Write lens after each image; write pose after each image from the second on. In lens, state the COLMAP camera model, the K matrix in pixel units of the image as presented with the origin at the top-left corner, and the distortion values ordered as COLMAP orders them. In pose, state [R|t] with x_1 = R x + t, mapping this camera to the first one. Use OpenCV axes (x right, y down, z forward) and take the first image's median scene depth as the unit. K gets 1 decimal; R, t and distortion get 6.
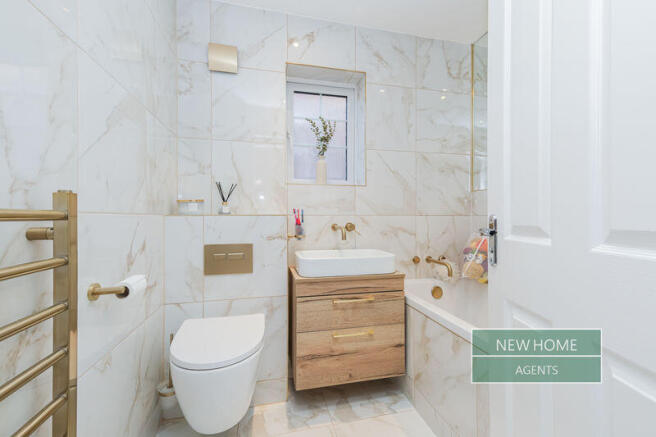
lens RADIAL K [[279.0, 0, 330.1], [0, 279.0, 218.4], [0, 0, 1]] dist [0.016520, -0.002014]
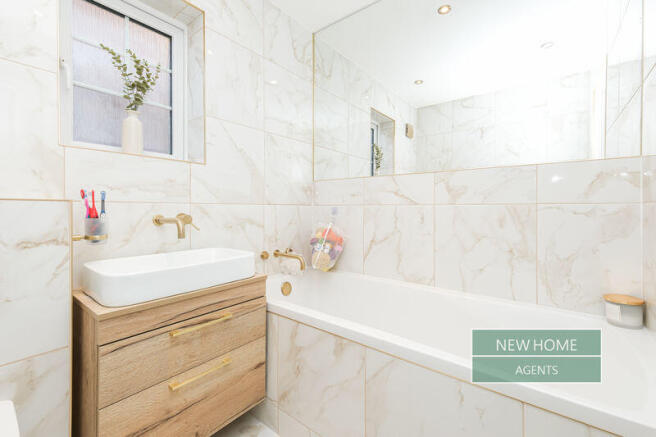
lens RADIAL K [[279.0, 0, 321.1], [0, 279.0, 210.3], [0, 0, 1]] dist [0.016520, -0.002014]
pose [[0.782129, -0.000756, 0.623117, -0.102387], [-0.002244, 0.999989, 0.004030, 0.003712], [-0.623113, -0.004550, 0.782119, 0.227279]]
